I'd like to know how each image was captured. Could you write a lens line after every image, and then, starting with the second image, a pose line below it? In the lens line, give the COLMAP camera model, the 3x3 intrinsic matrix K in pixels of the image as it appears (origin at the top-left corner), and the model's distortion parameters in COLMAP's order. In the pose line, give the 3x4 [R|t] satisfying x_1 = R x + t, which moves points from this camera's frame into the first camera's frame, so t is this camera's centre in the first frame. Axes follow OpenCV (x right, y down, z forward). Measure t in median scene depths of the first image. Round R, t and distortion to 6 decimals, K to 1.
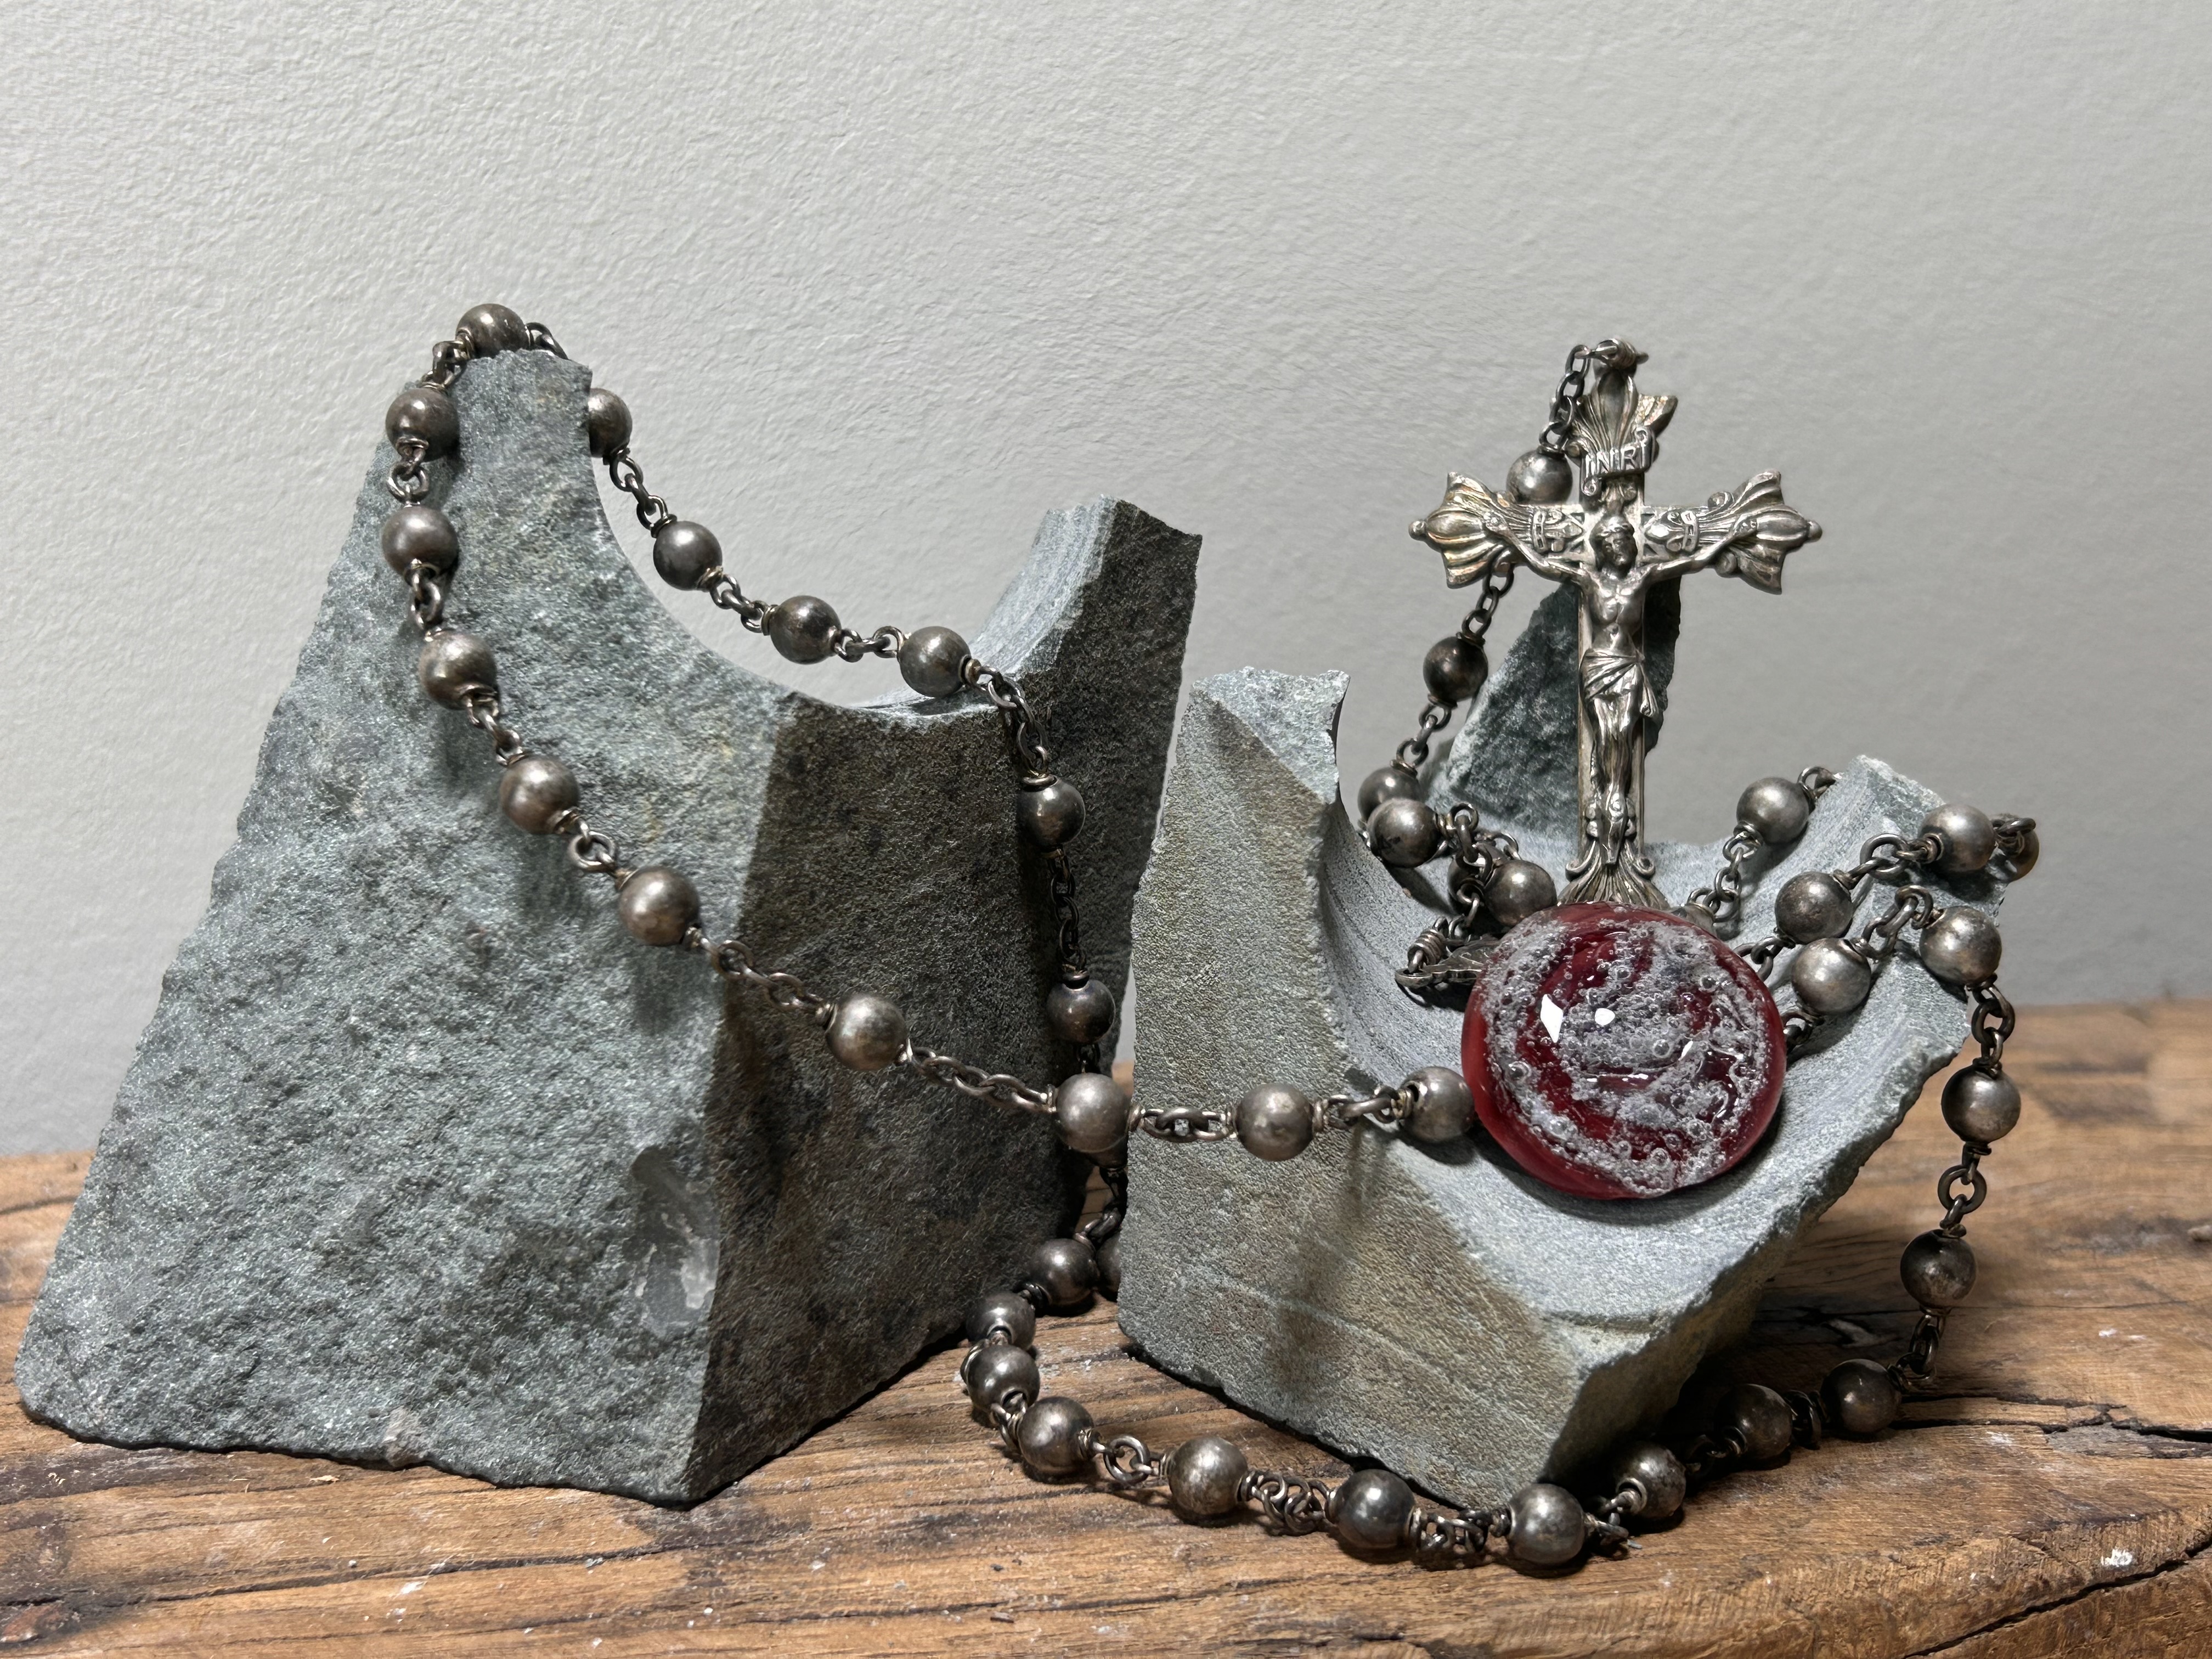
lens RADIAL K [[2983.4, 0, 1103.1], [0, 2983.4, 877.4], [0, 0, 1]] dist [0.025072, 0.000000]
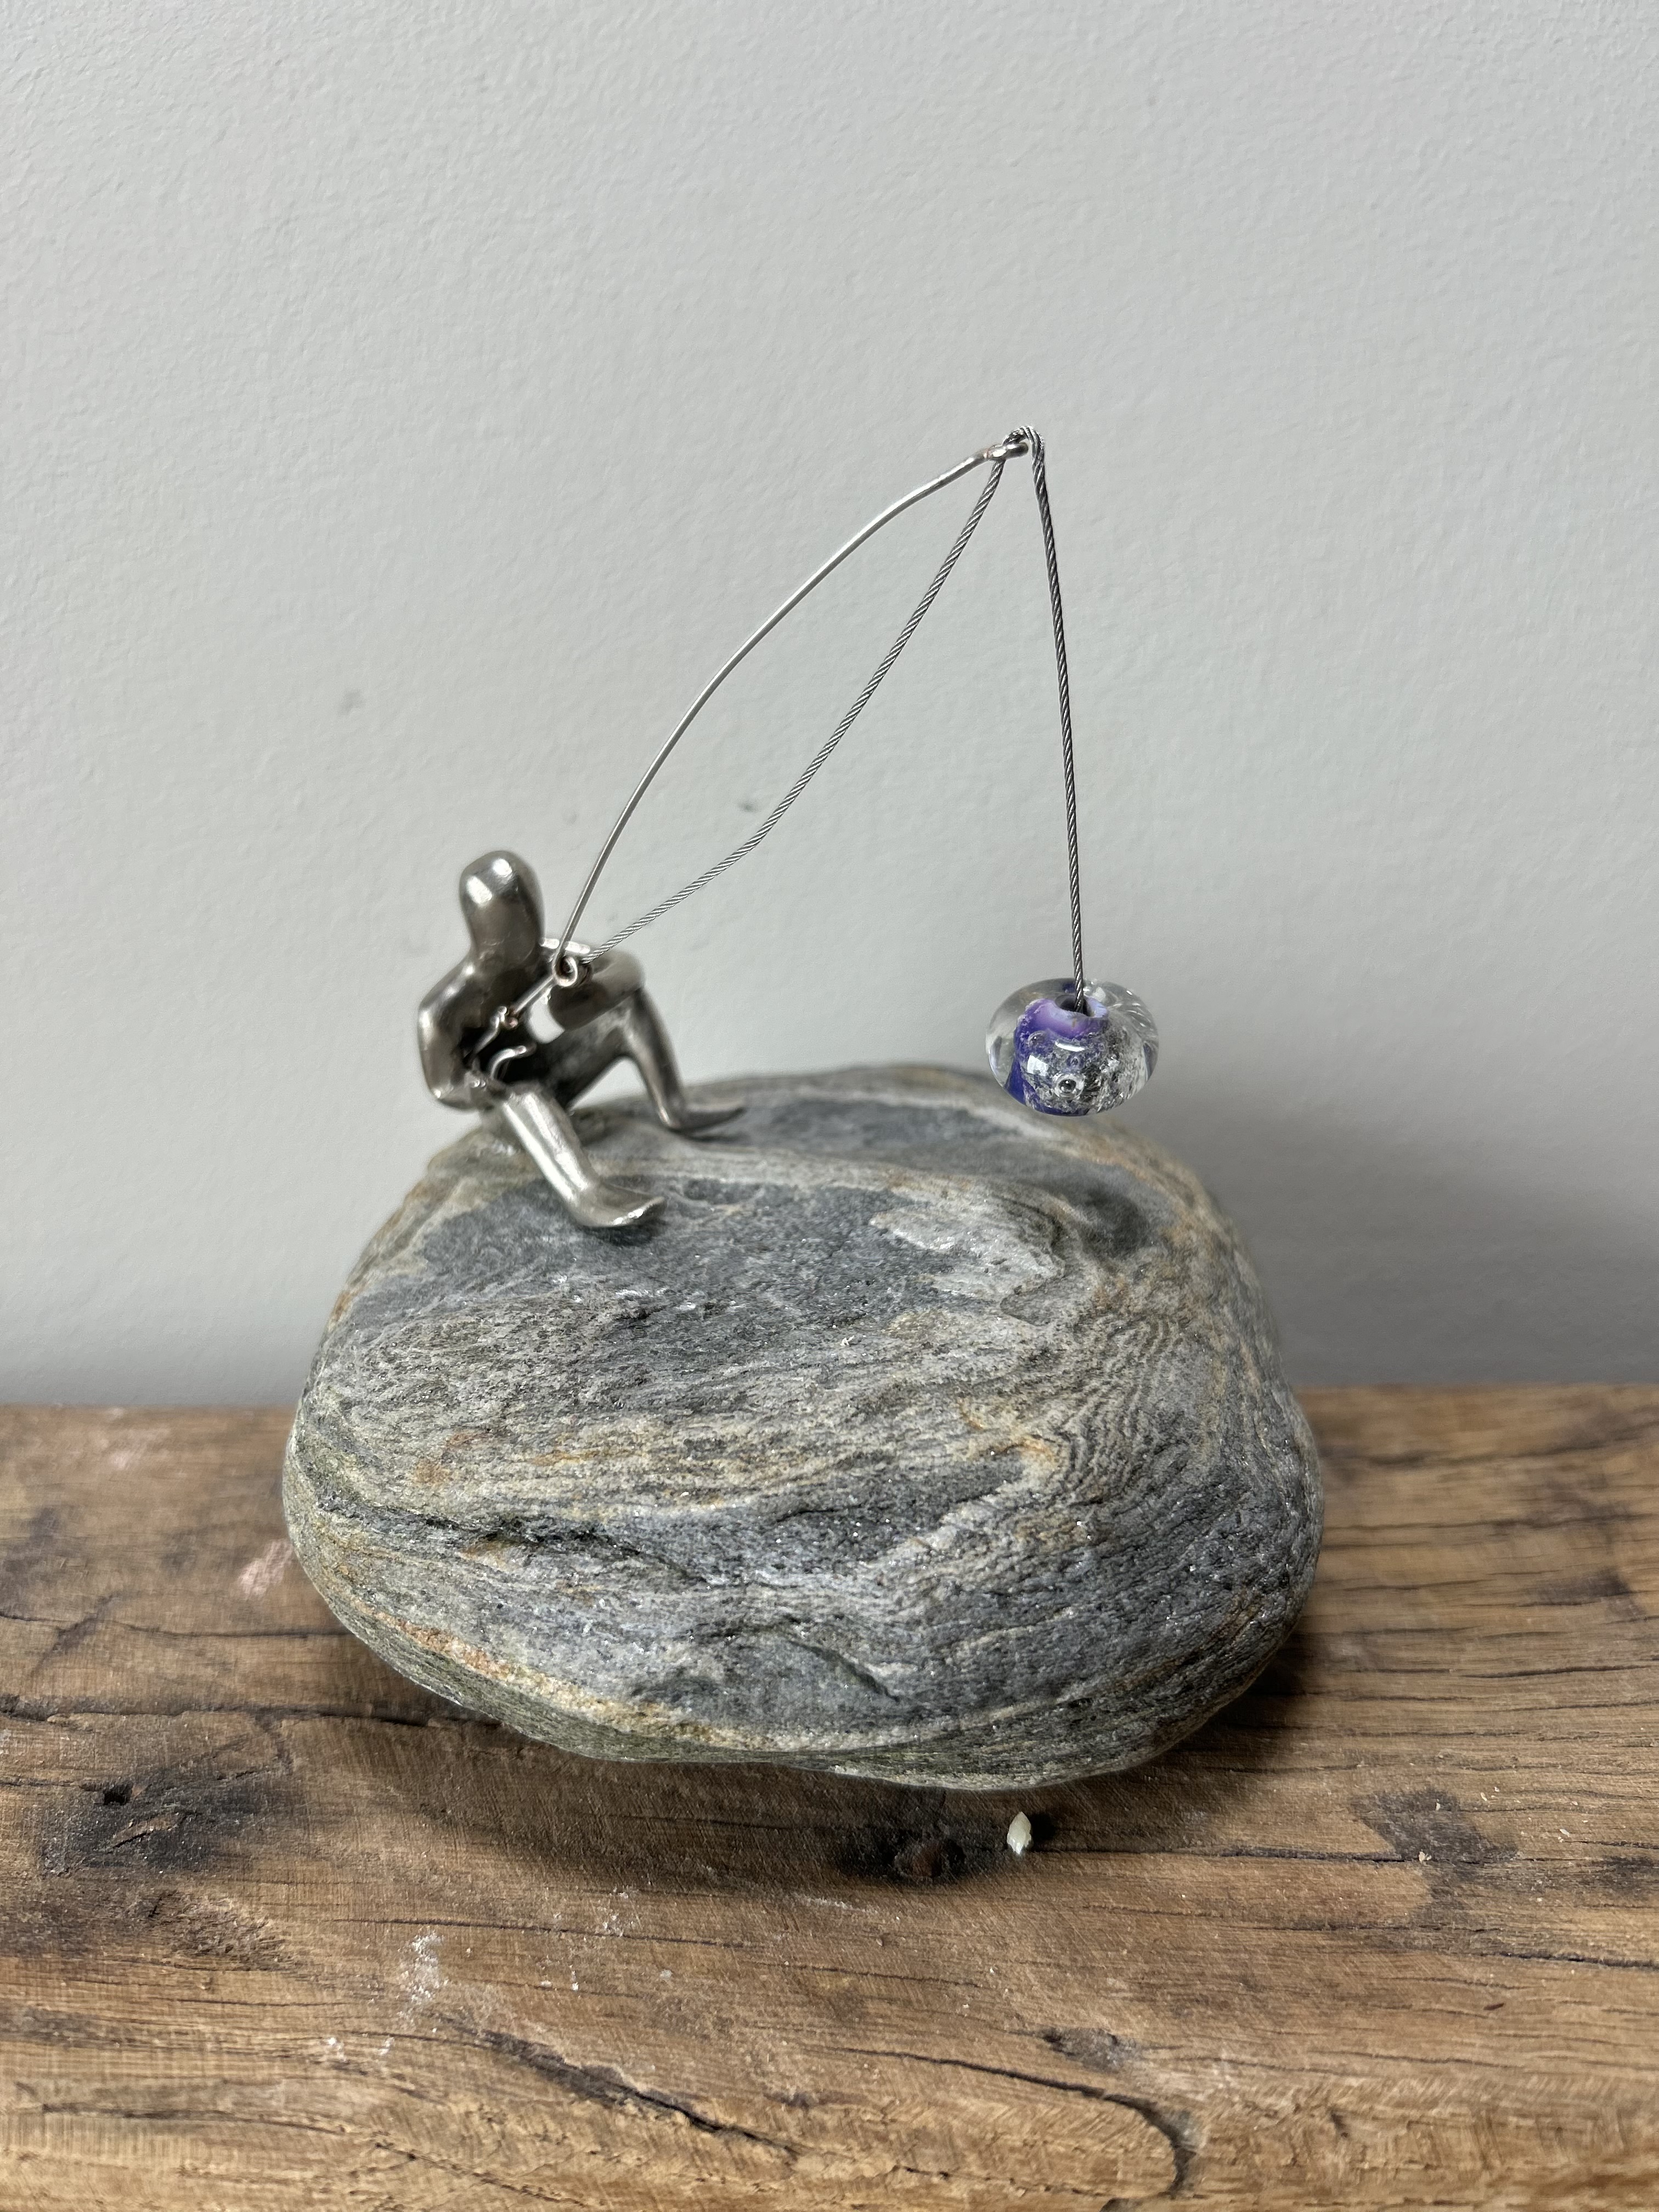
lens RADIAL K [[1718.5, 0, 826.4], [0, 1718.5, 1117.9], [0, 0, 1]] dist [0.008517, -0.045211]
pose [[0.967169, 0.068363, -0.244765, -0.188189], [-0.055042, 0.996627, 0.060861, -0.100162], [0.248100, -0.045391, 0.967670, 0.203118]]
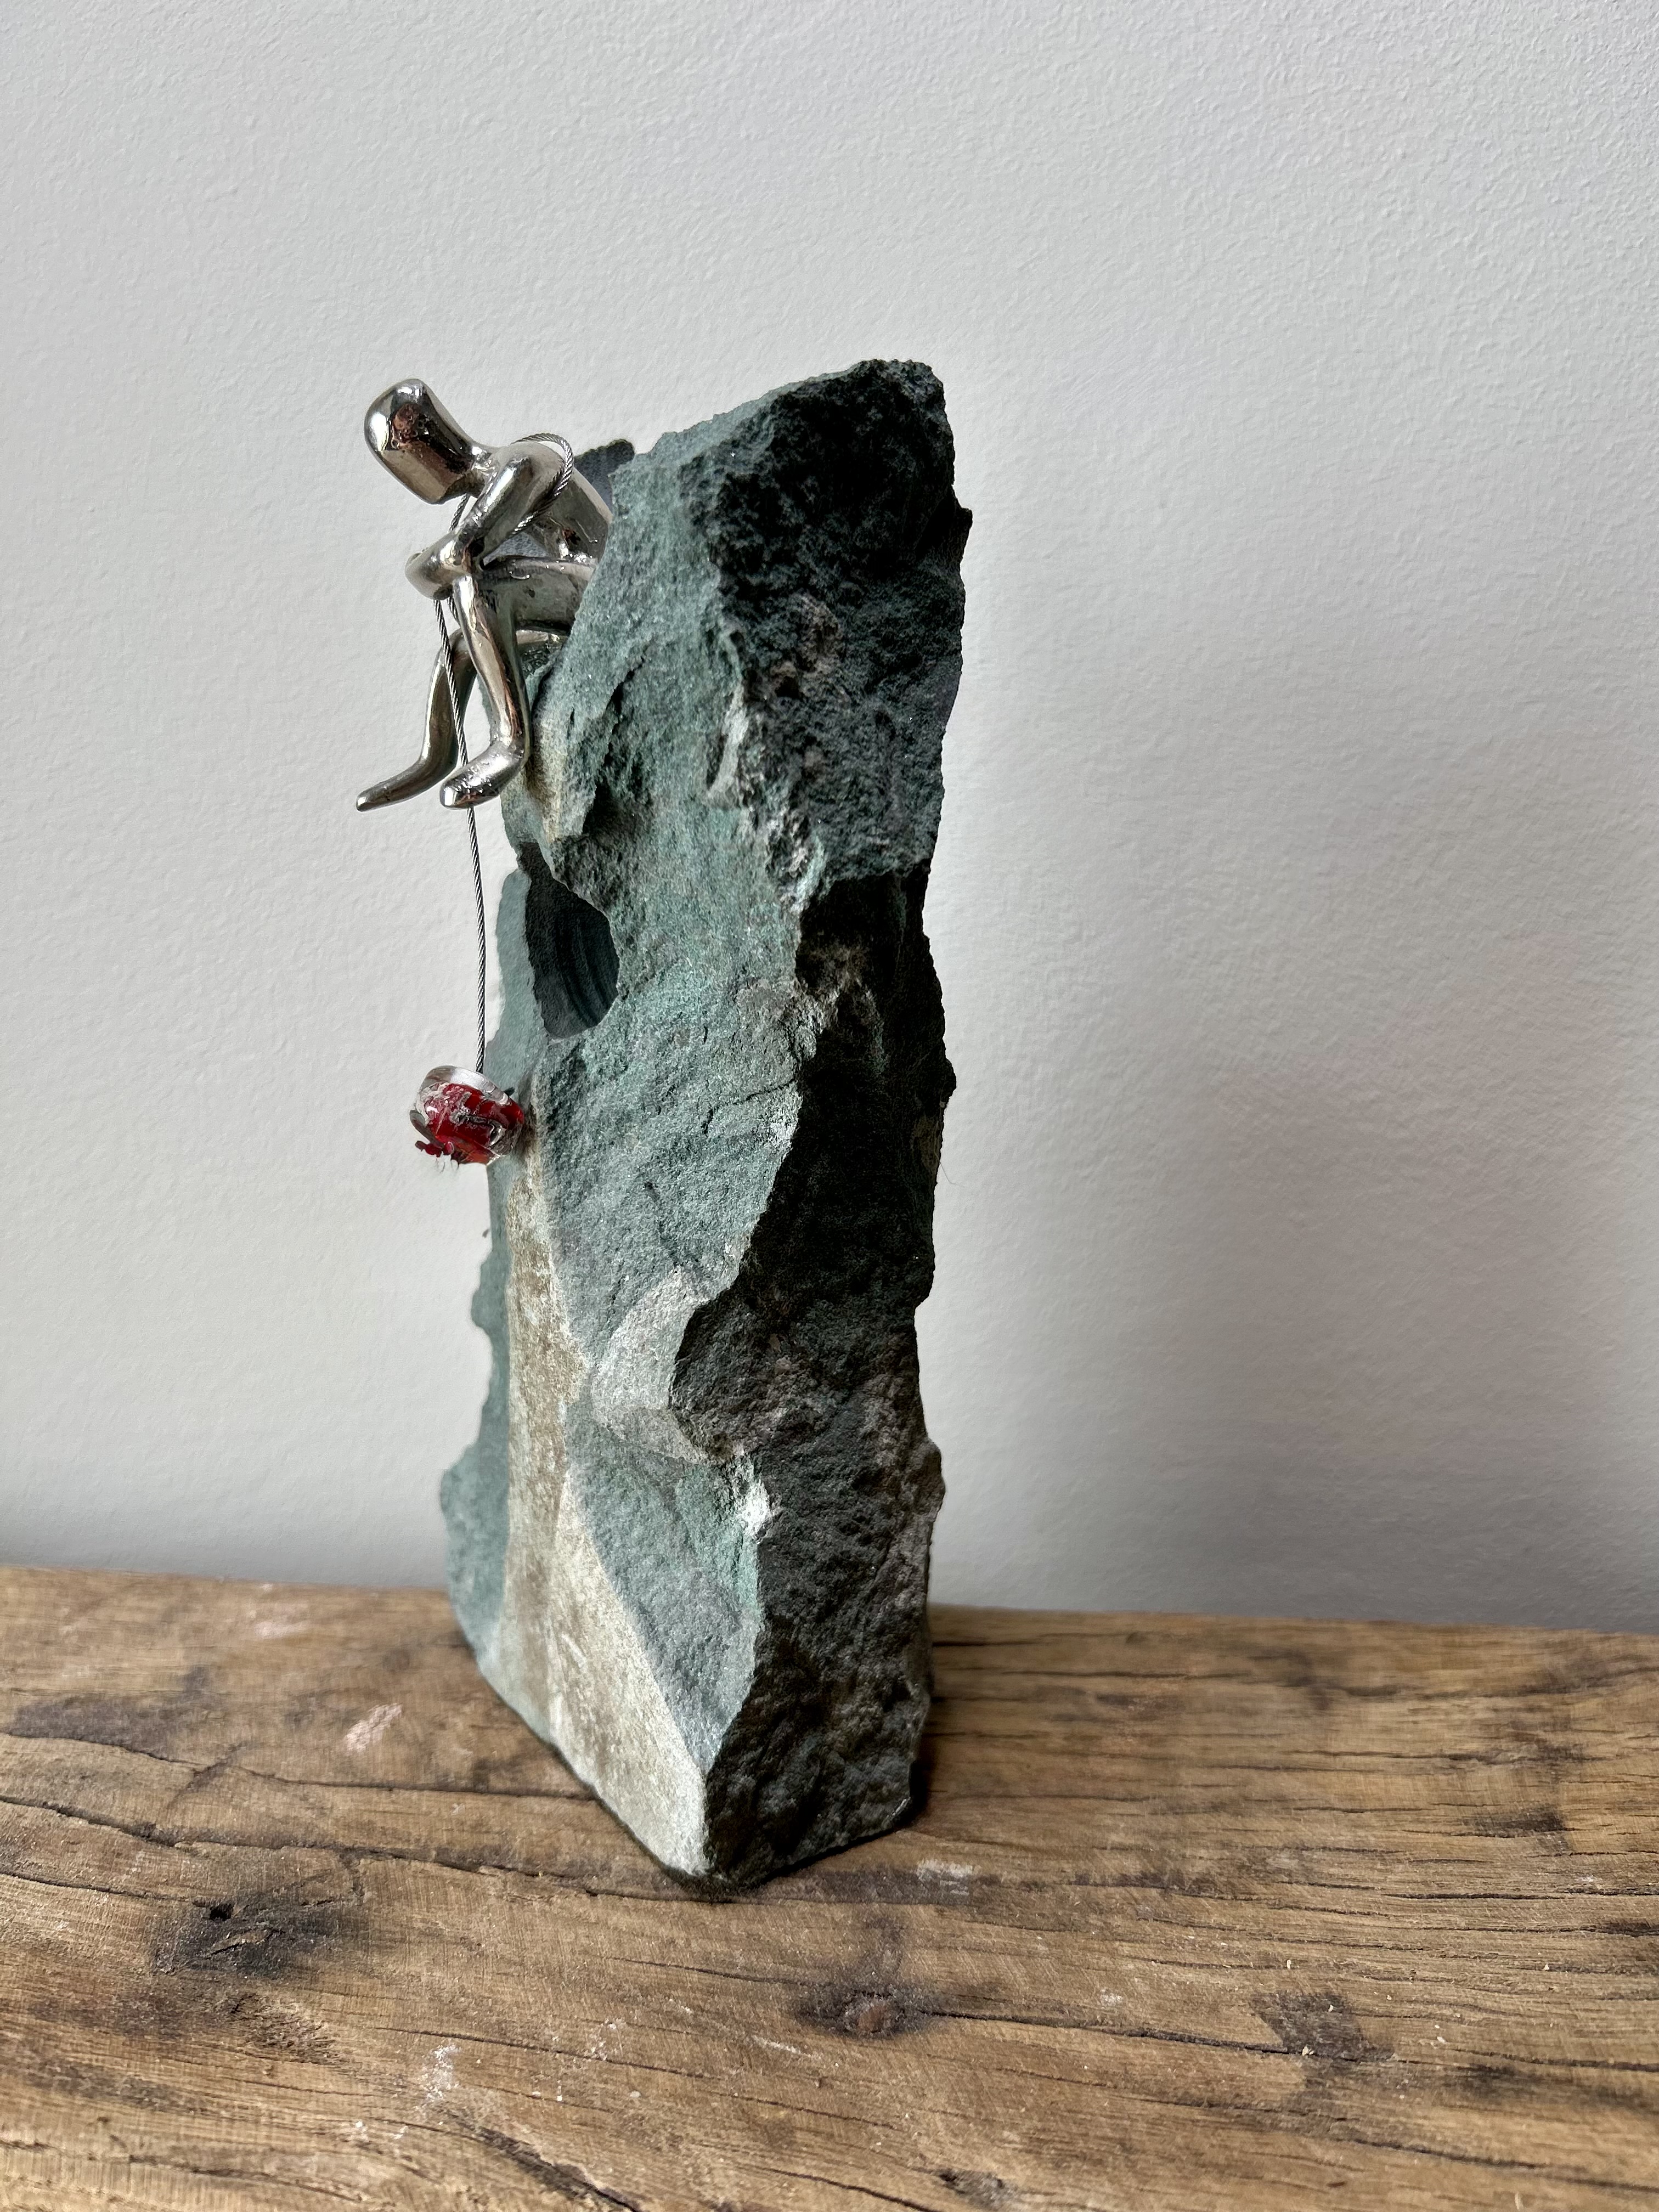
lens RADIAL K [[1718.5, 0, 838.7], [0, 1718.5, 1113.4], [0, 0, 1]] dist [0.008517, -0.045211]
pose [[0.928047, 0.057172, -0.368049, -0.057964], [-0.078376, 0.996000, -0.042911, -0.143734], [0.364123, 0.068670, 0.928816, 0.100552]]
